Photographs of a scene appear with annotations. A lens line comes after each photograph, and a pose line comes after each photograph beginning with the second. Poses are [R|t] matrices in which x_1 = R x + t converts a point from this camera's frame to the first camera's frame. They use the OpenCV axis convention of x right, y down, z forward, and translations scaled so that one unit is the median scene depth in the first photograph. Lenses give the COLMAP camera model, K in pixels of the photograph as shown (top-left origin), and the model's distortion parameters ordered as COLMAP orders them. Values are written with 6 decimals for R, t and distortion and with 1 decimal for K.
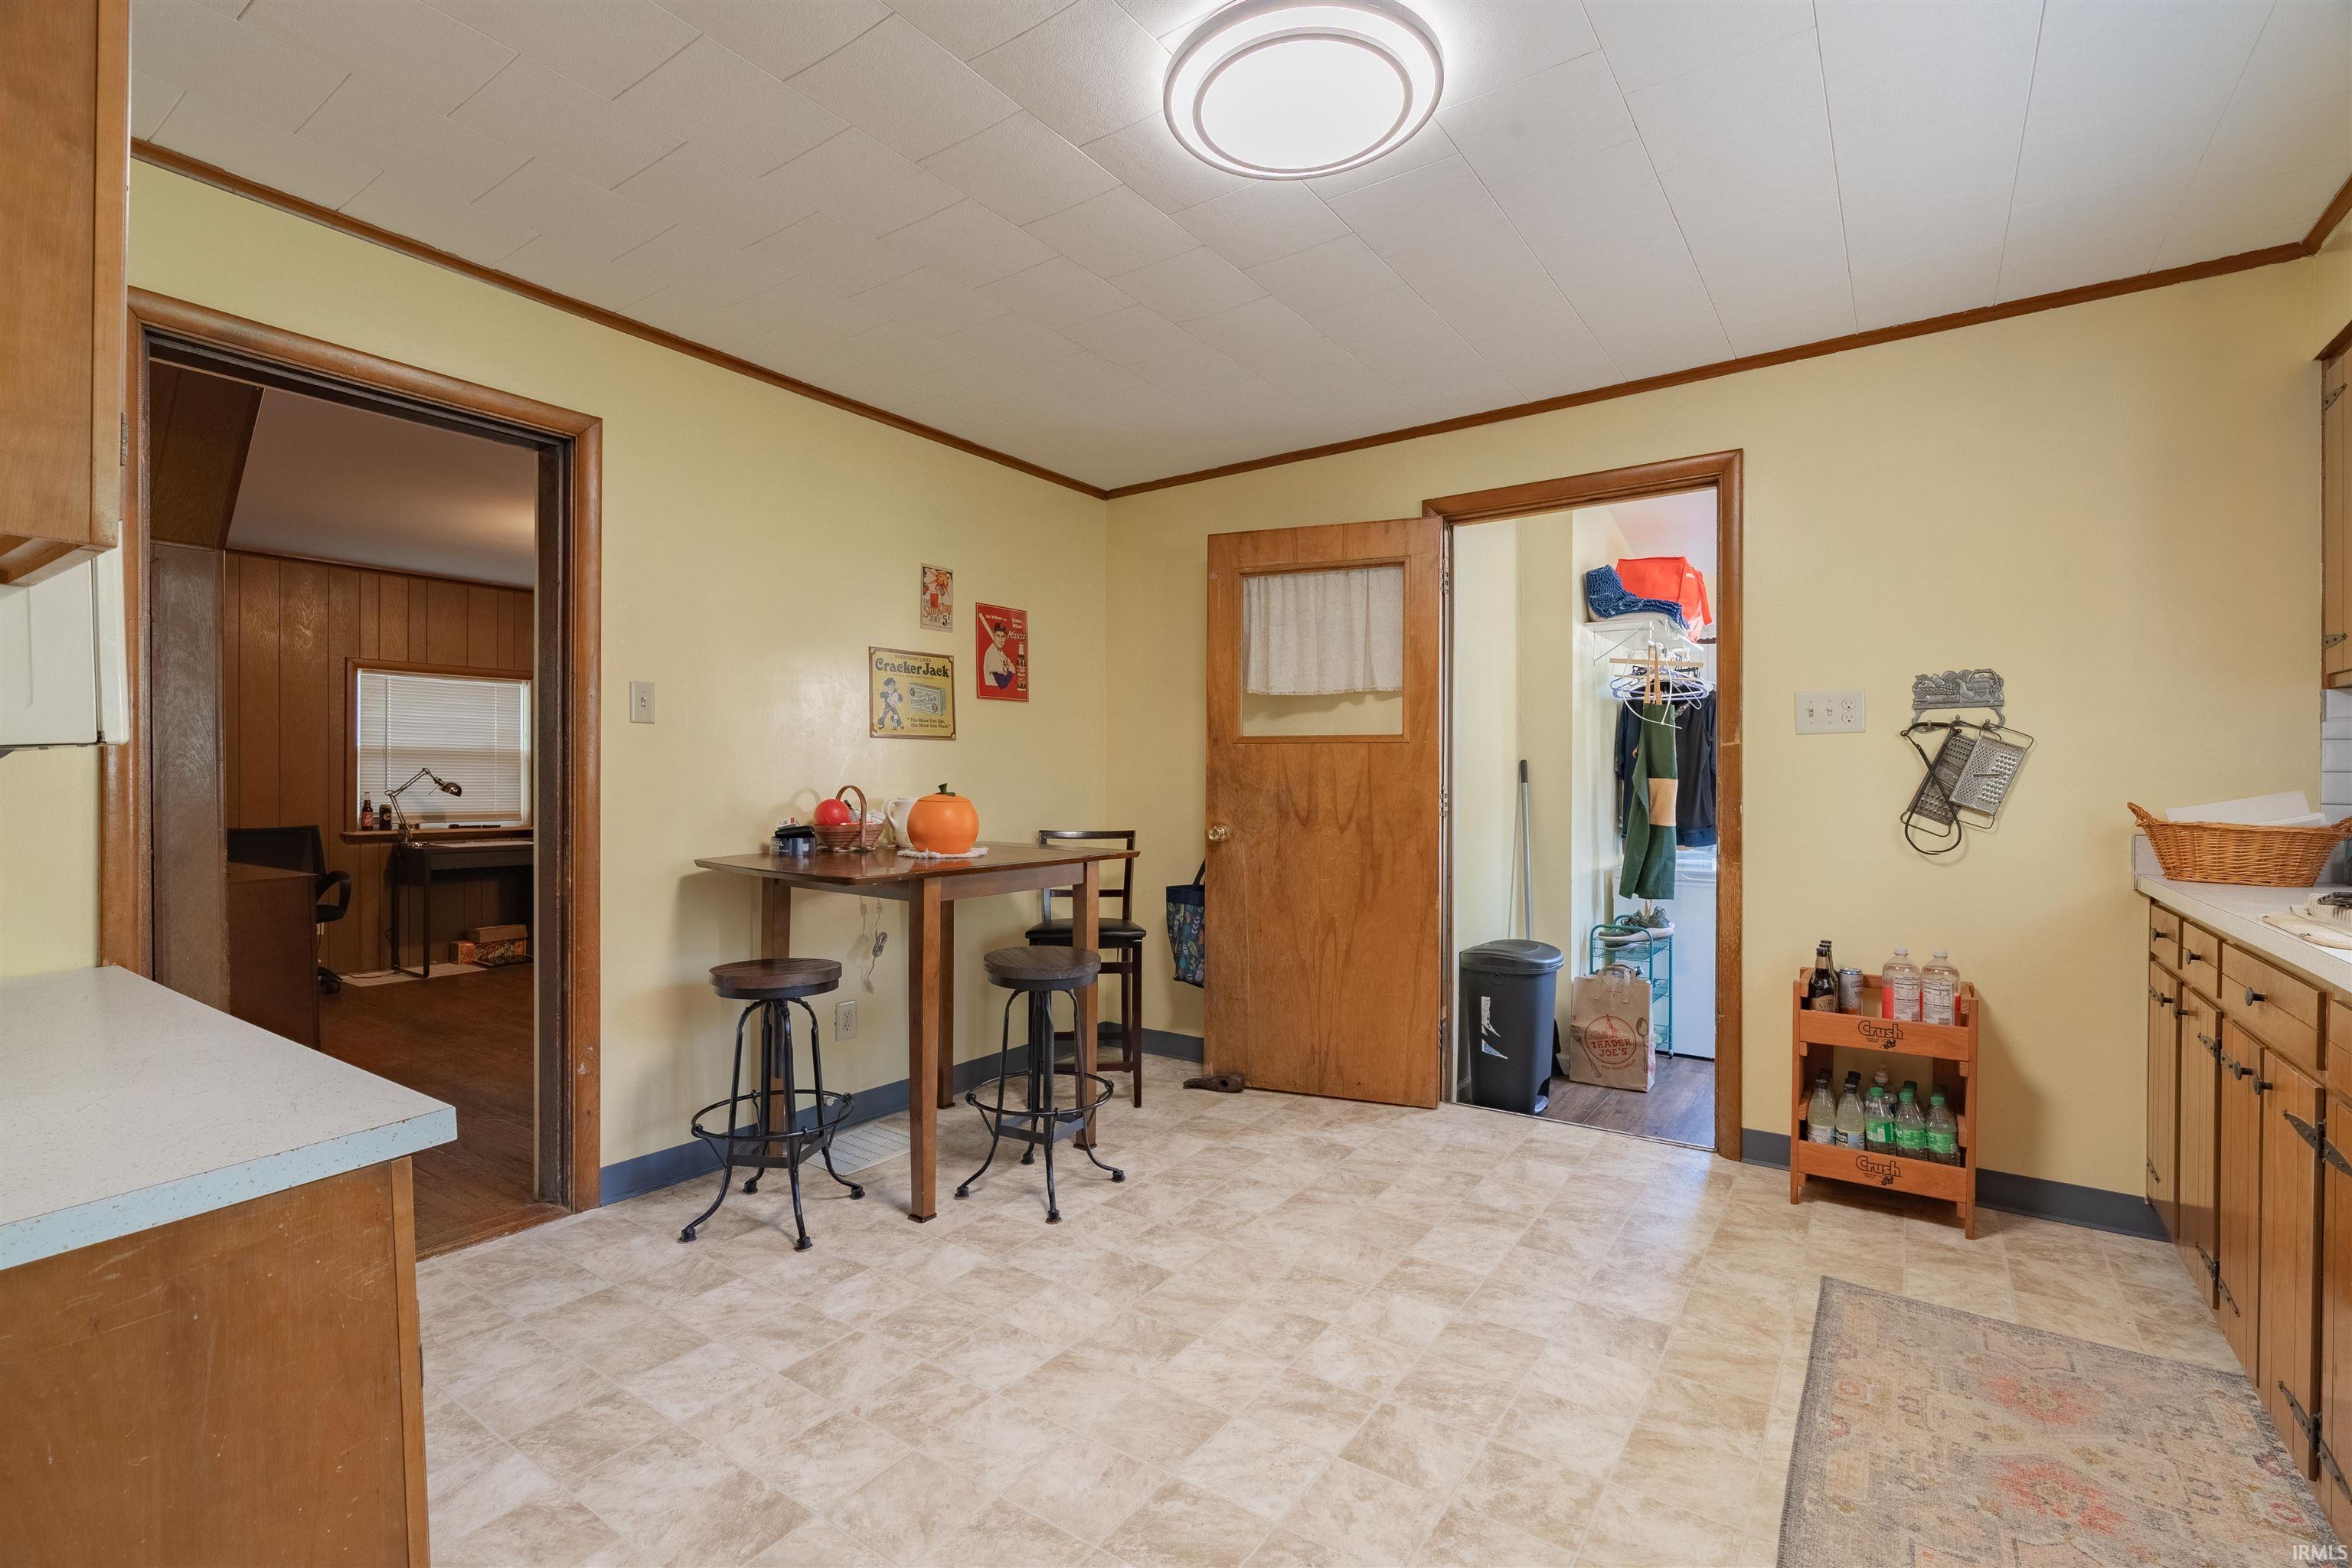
lens RADIAL K [[1114.6, 0, 1176.0], [0, 1114.6, 784.0], [0, 0, 1]] dist [0.010557, -0.000108]
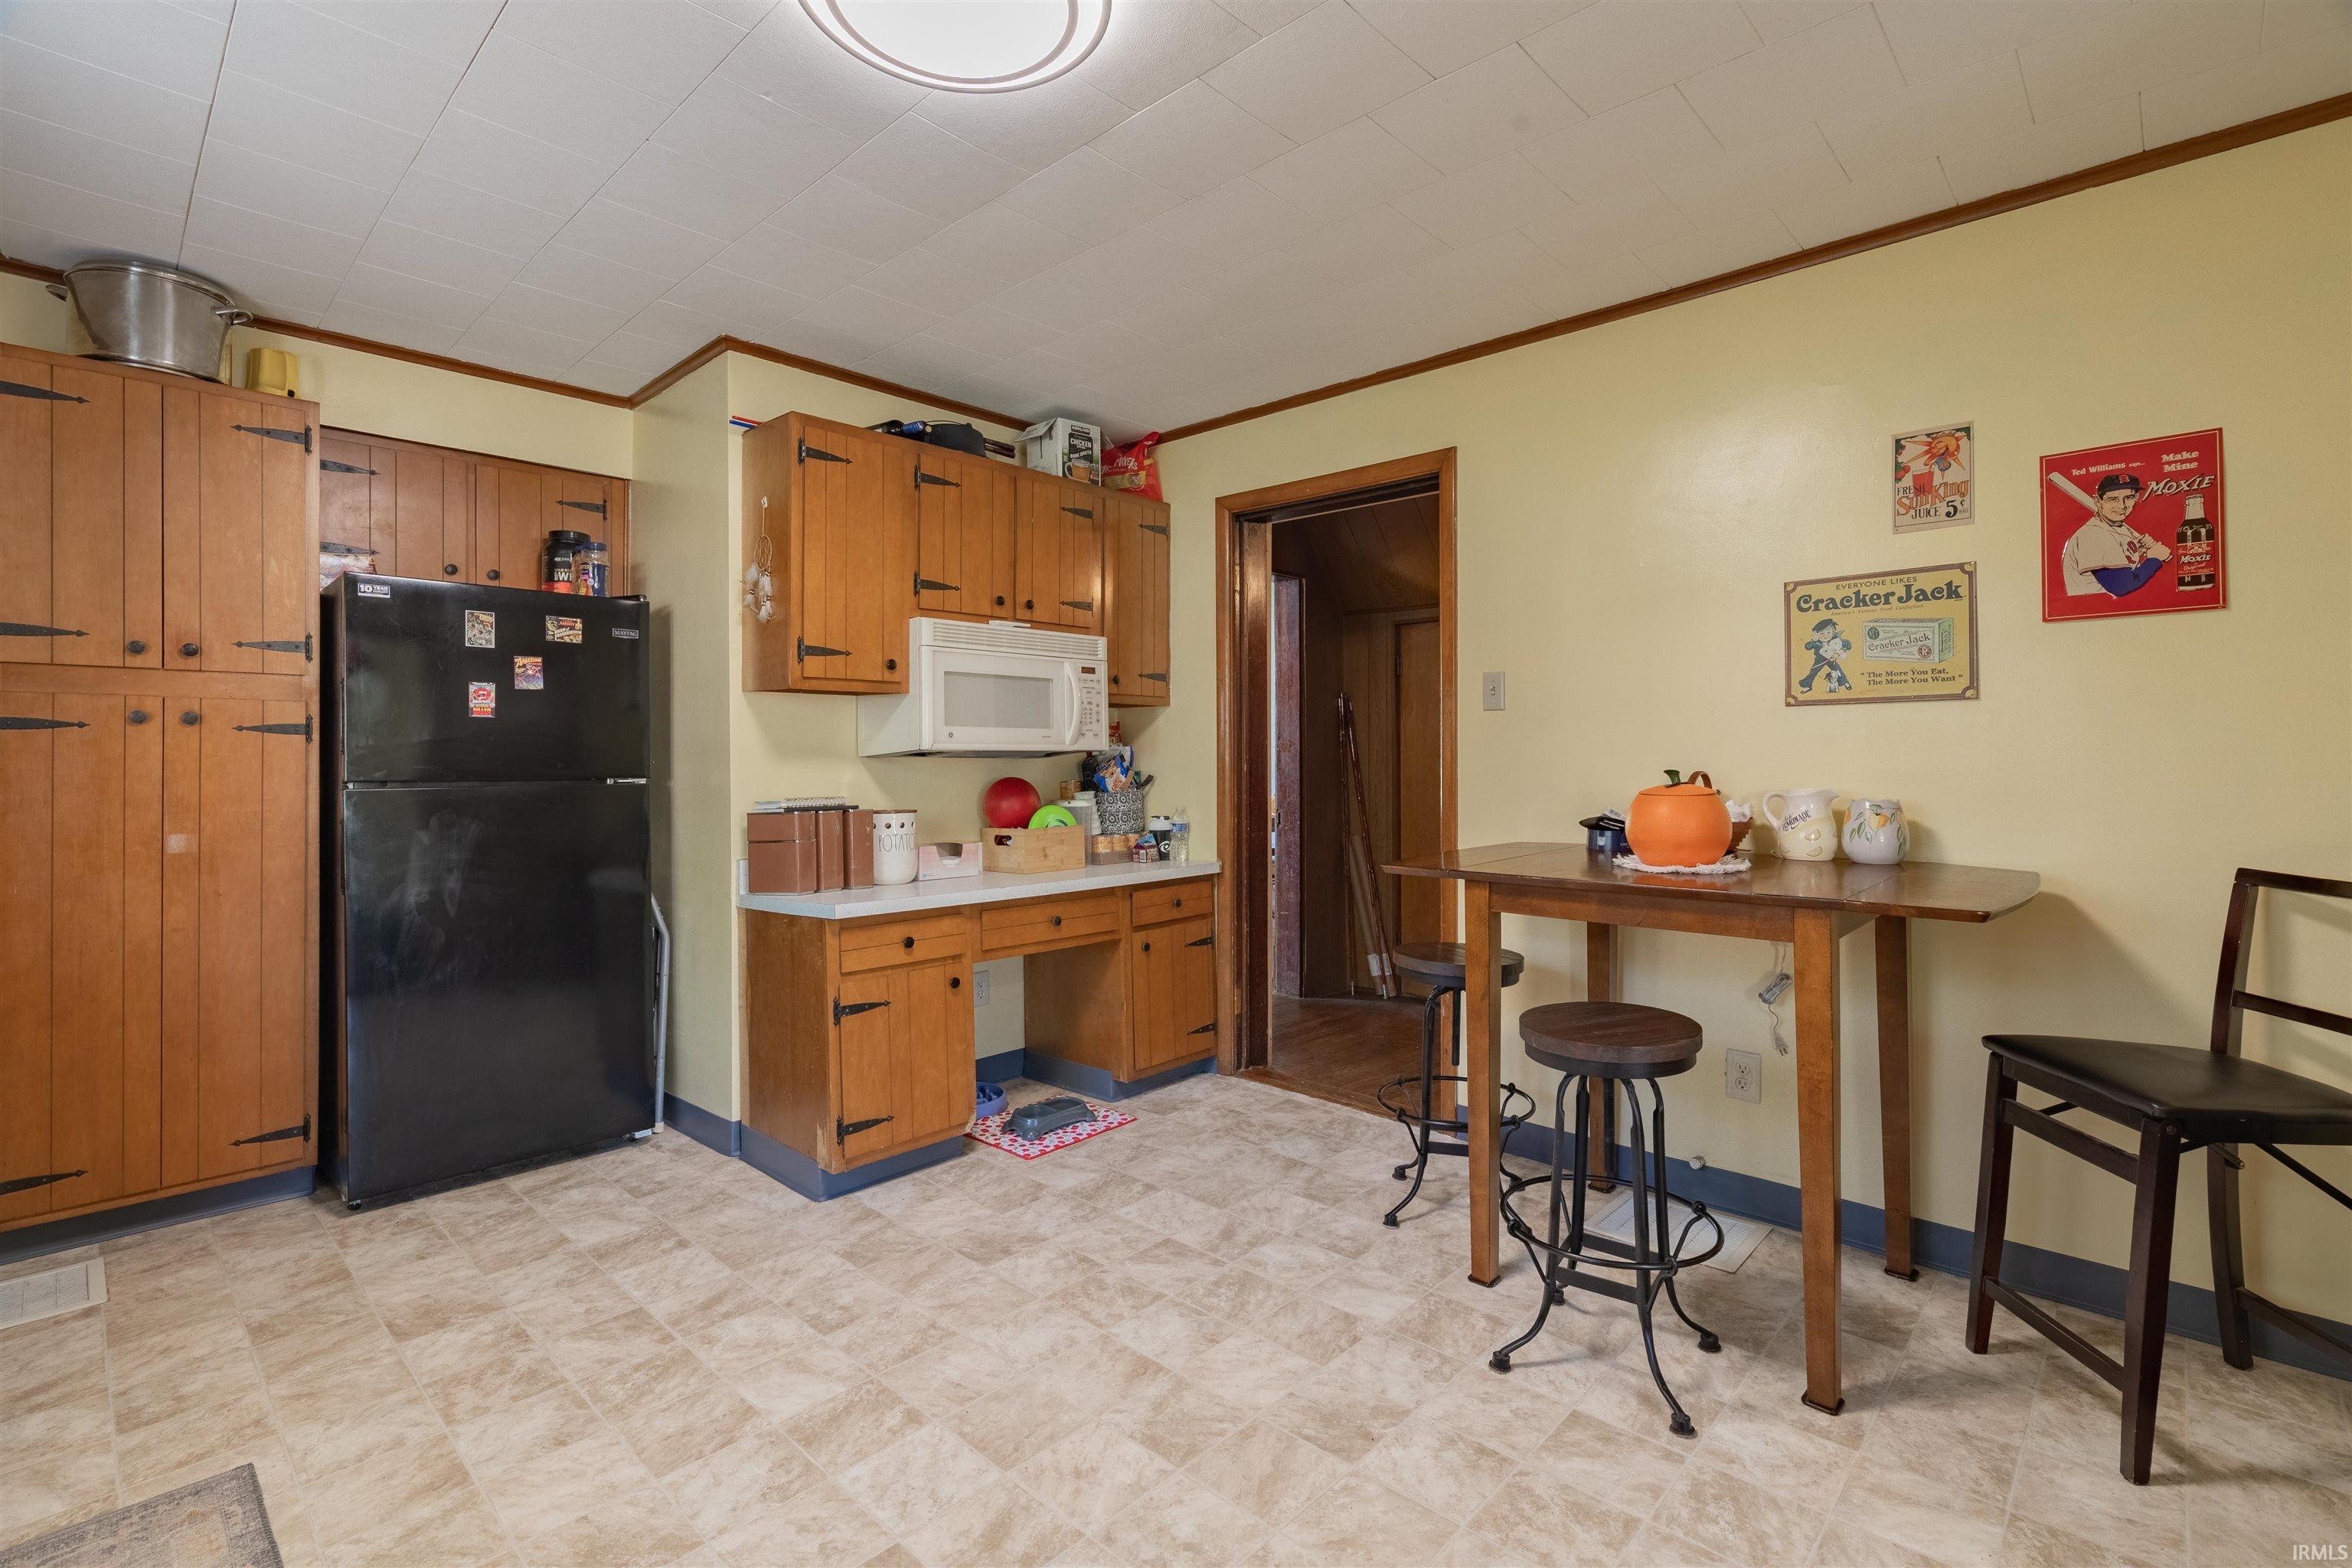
lens RADIAL K [[1069.3, 0, 1169.5], [0, 1069.3, 777.4], [0, 0, 1]] dist [-0.014682, 0.000298]
pose [[-0.175842, 0.012550, -0.984338, 0.486681], [-0.005462, 0.999891, 0.013724, -0.002515], [0.984403, 0.007790, -0.175754, 0.724817]]
